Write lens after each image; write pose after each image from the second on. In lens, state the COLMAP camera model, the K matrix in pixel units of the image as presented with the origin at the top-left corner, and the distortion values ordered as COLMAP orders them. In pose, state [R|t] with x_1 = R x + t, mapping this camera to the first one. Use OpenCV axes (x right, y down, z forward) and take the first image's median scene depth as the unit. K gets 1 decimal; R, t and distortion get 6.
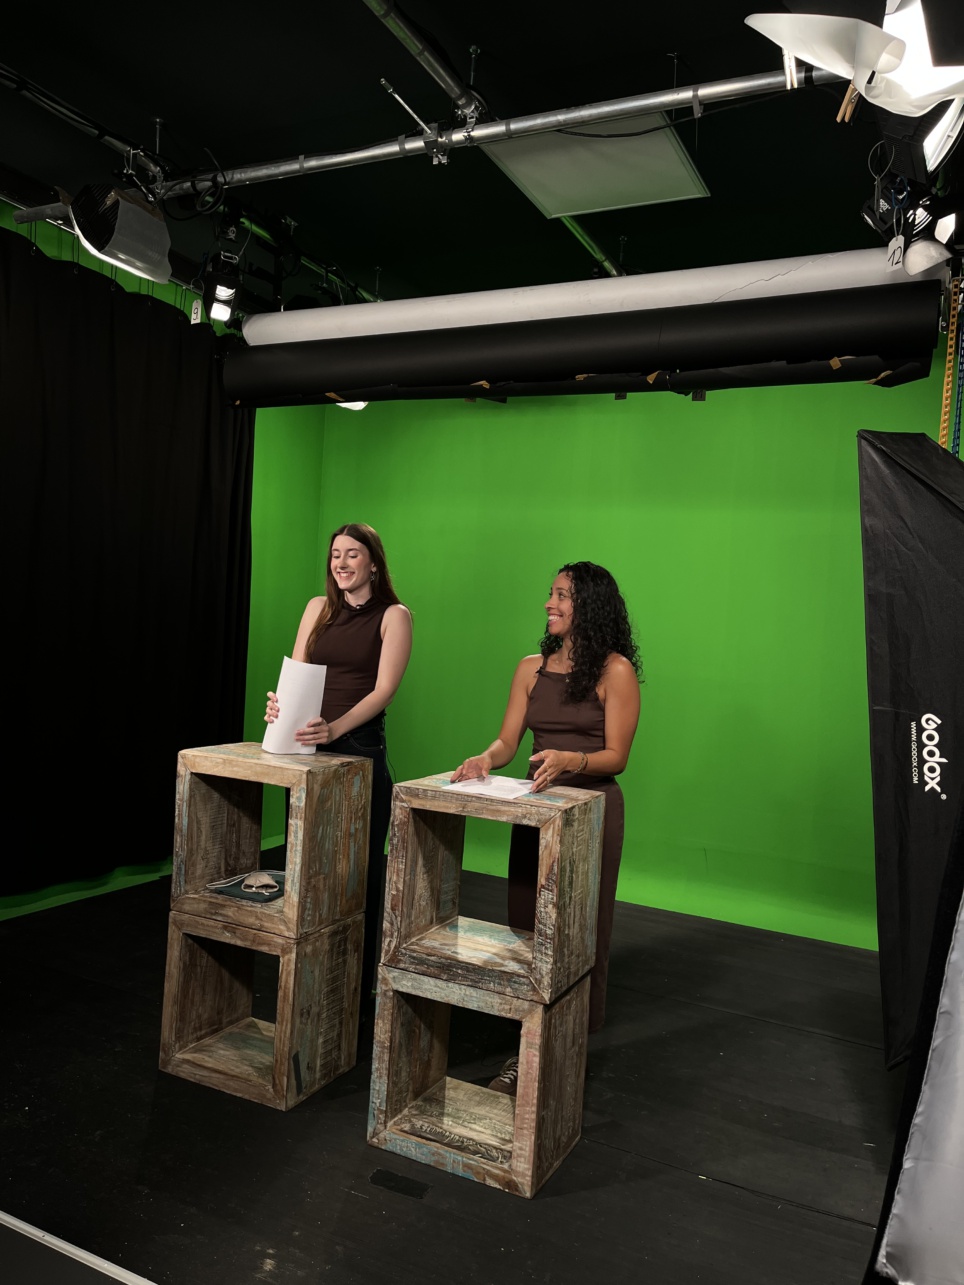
lens RADIAL K [[972.4, 0, 482.0], [0, 972.4, 642.5], [0, 0, 1]] dist [0.044222, -0.106505]
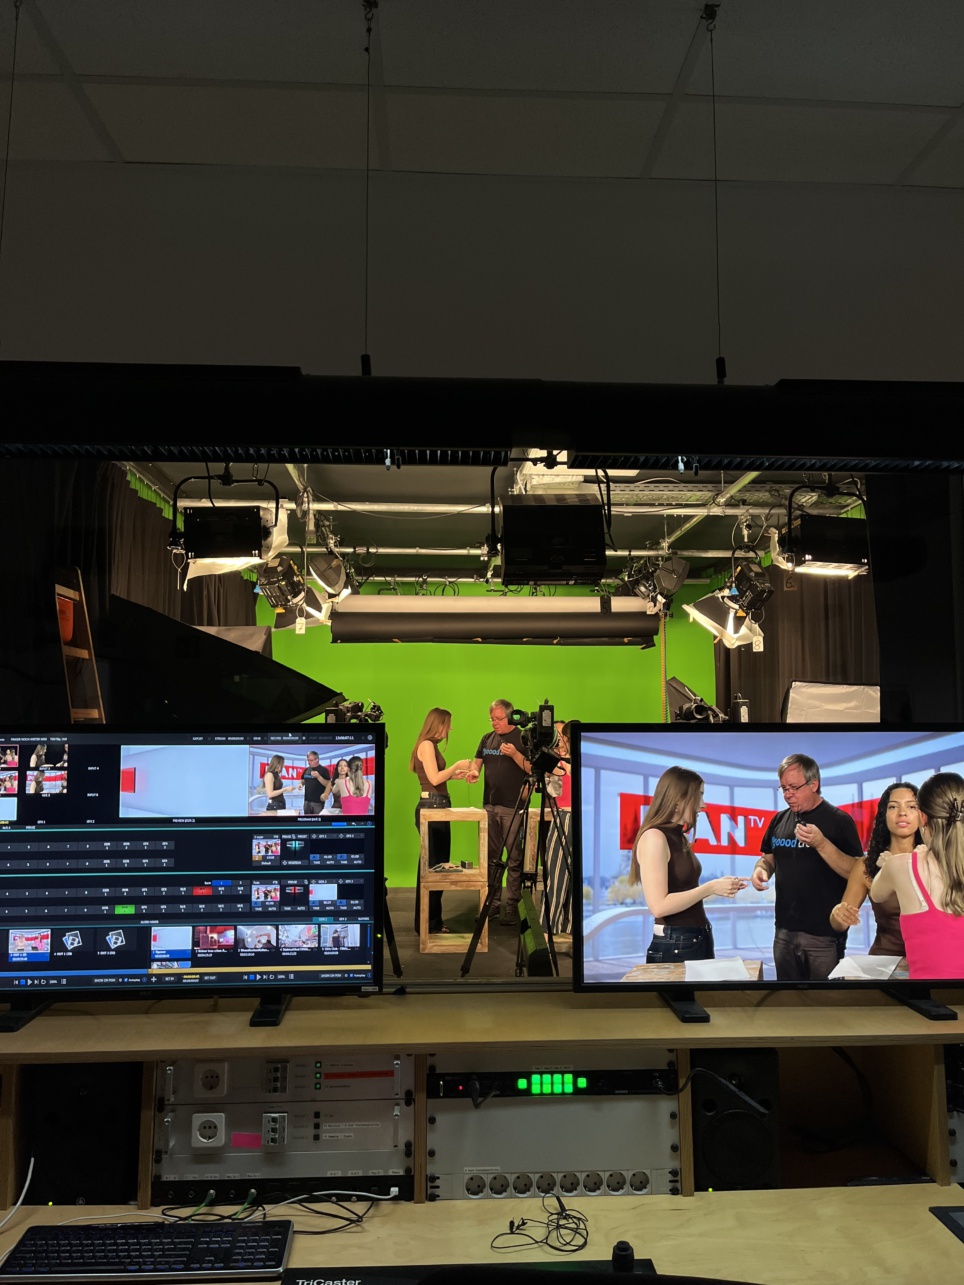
lens RADIAL K [[972.4, 0, 482.0], [0, 972.4, 642.5], [0, 0, 1]] dist [0.044222, -0.106505]
pose [[0.868355, -0.030972, 0.494974, -1.339506], [0.063701, 0.996746, -0.049383, -0.177793], [-0.491834, 0.074412, 0.867503, -1.153302]]
